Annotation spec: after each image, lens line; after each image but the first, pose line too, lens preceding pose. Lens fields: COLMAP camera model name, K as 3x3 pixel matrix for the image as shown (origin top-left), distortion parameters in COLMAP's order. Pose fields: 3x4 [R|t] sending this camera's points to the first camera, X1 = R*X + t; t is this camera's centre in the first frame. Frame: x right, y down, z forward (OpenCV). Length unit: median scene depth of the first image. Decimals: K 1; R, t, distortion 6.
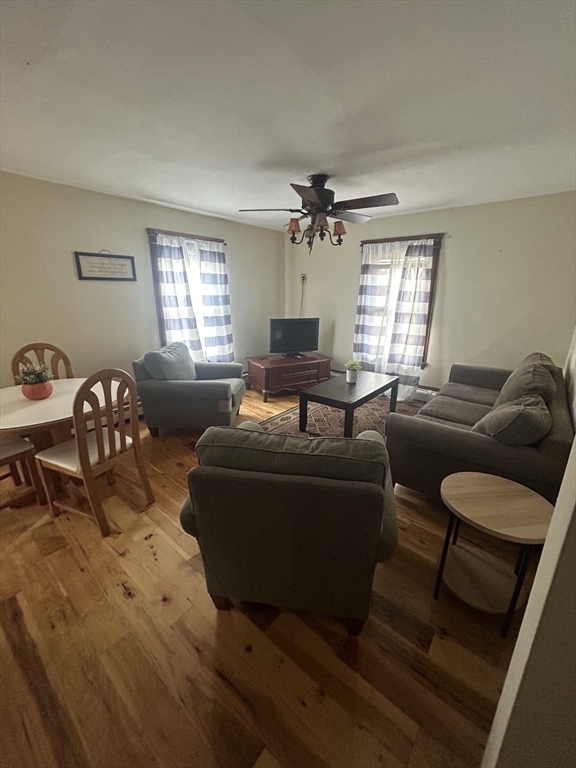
lens RADIAL K [[309.0, 0, 285.7], [0, 309.0, 382.1], [0, 0, 1]] dist [-0.000438, -0.000059]
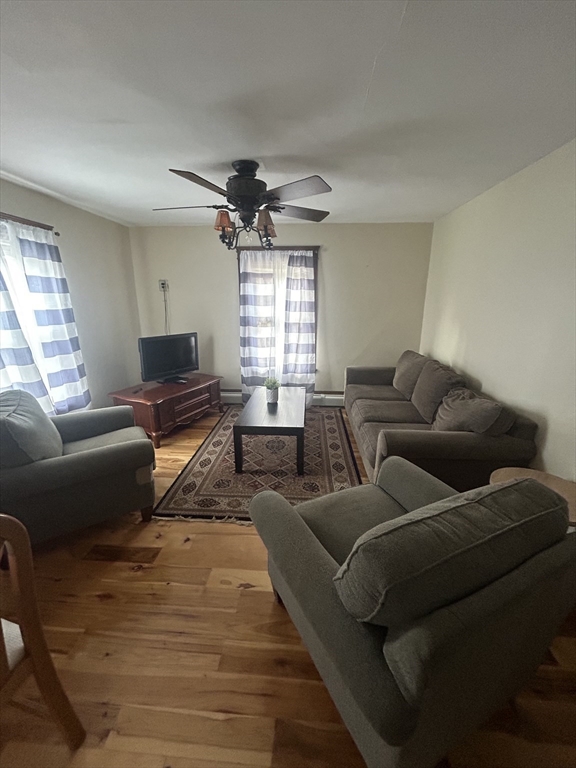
lens RADIAL K [[309.0, 0, 287.7], [0, 309.0, 383.4], [0, 0, 1]] dist [-0.000438, -0.000059]
pose [[0.818229, -0.156851, 0.553082, -0.210324], [0.166295, 0.985508, 0.033469, -0.065729], [-0.550316, 0.064590, 0.832455, 0.189408]]
